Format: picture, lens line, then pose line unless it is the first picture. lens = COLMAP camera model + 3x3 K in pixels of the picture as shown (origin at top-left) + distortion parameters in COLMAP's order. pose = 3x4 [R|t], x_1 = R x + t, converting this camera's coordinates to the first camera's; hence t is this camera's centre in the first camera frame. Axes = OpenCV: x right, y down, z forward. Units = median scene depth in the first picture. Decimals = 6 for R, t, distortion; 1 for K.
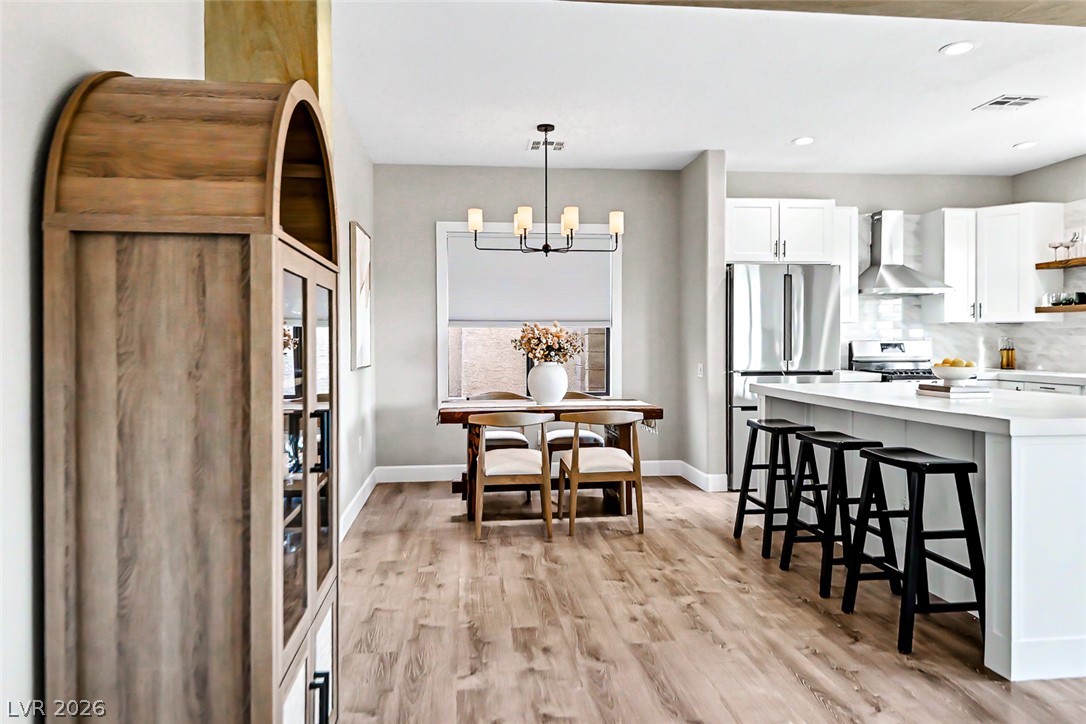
lens RADIAL K [[702.5, 0, 551.2], [0, 702.5, 354.4], [0, 0, 1]] dist [0.028790, -0.016368]
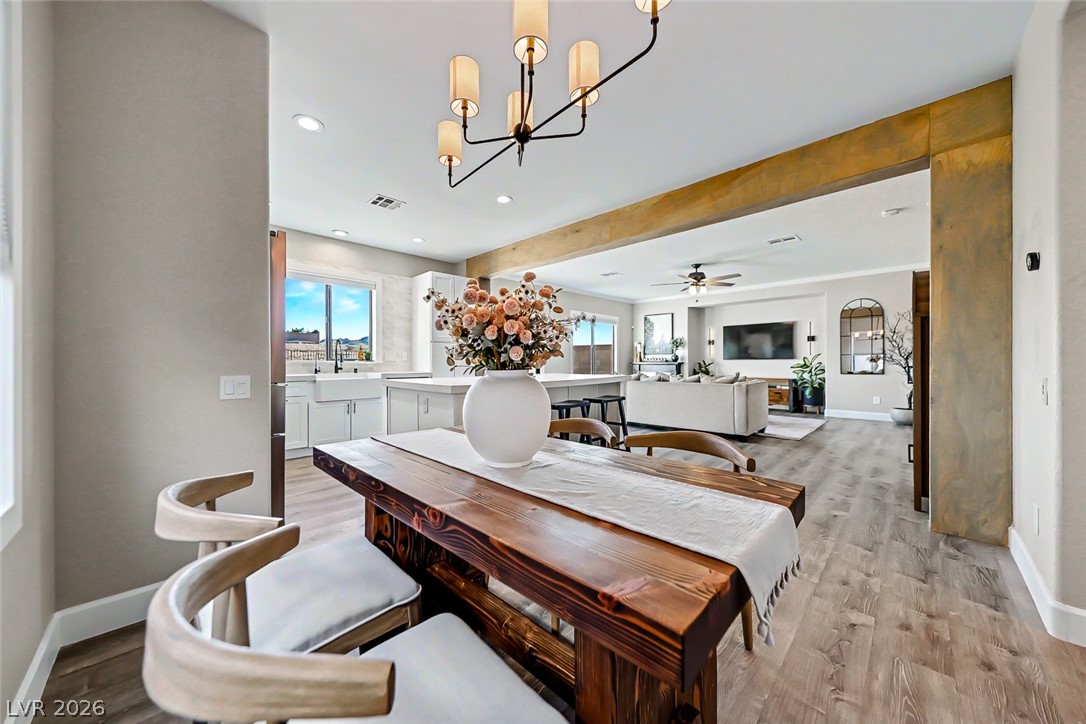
lens RADIAL K [[377.8, 0, 540.2], [0, 377.8, 356.7], [0, 0, 1]] dist [0.003153, -0.000751]
pose [[-0.620953, 0.015115, 0.783702, -0.184548], [0.018327, 0.999821, -0.004762, 0.003108], [-0.783634, 0.011406, -0.621119, 0.978461]]
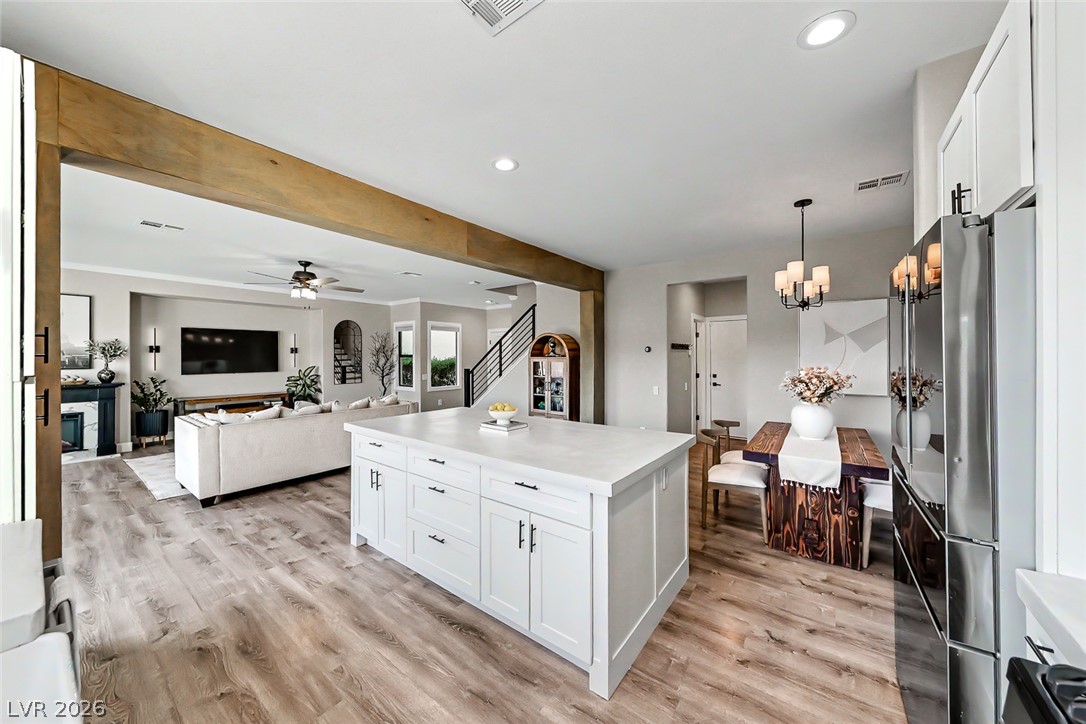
lens RADIAL K [[377.8, 0, 542.0], [0, 377.8, 356.1], [0, 0, 1]] dist [0.003153, -0.000751]
pose [[-0.686238, 0.005761, -0.727355, 0.643318], [-0.009885, 0.999802, 0.017246, -0.062026], [0.727310, 0.019024, -0.686045, 0.948425]]
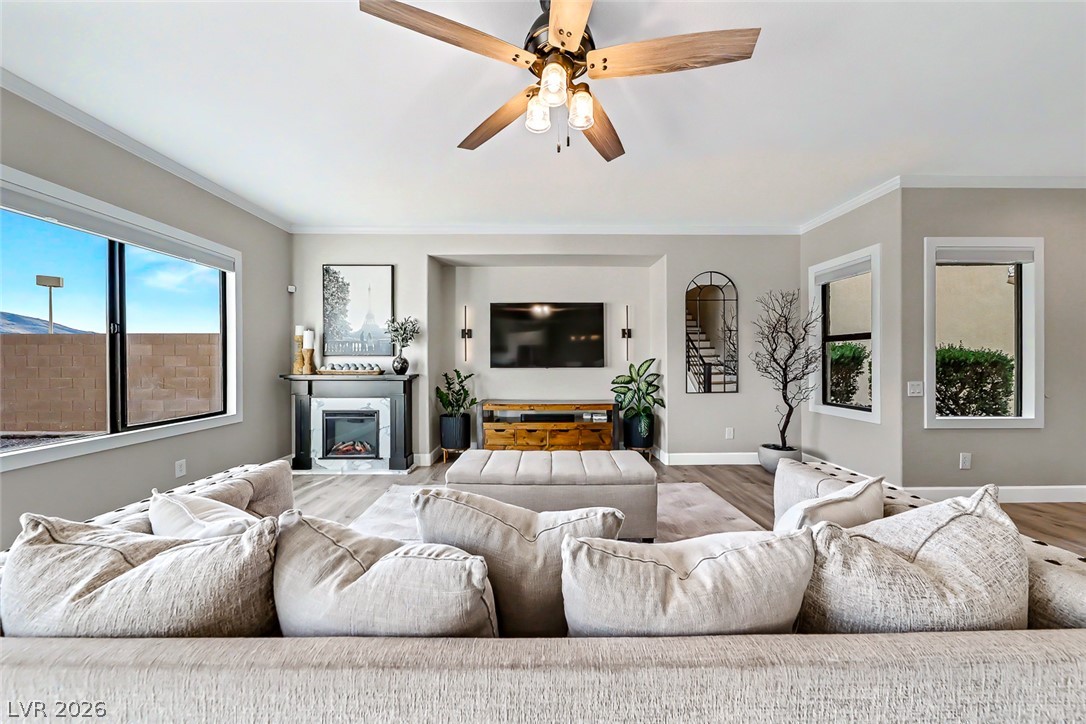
lens RADIAL K [[377.8, 0, 540.6], [0, 377.8, 362.9], [0, 0, 1]] dist [0.003153, -0.000751]
pose [[-0.994197, 0.005392, 0.107437, 0.368353], [0.007903, 0.999705, 0.022957, -0.006669], [-0.107281, 0.023673, -0.993947, 0.225167]]
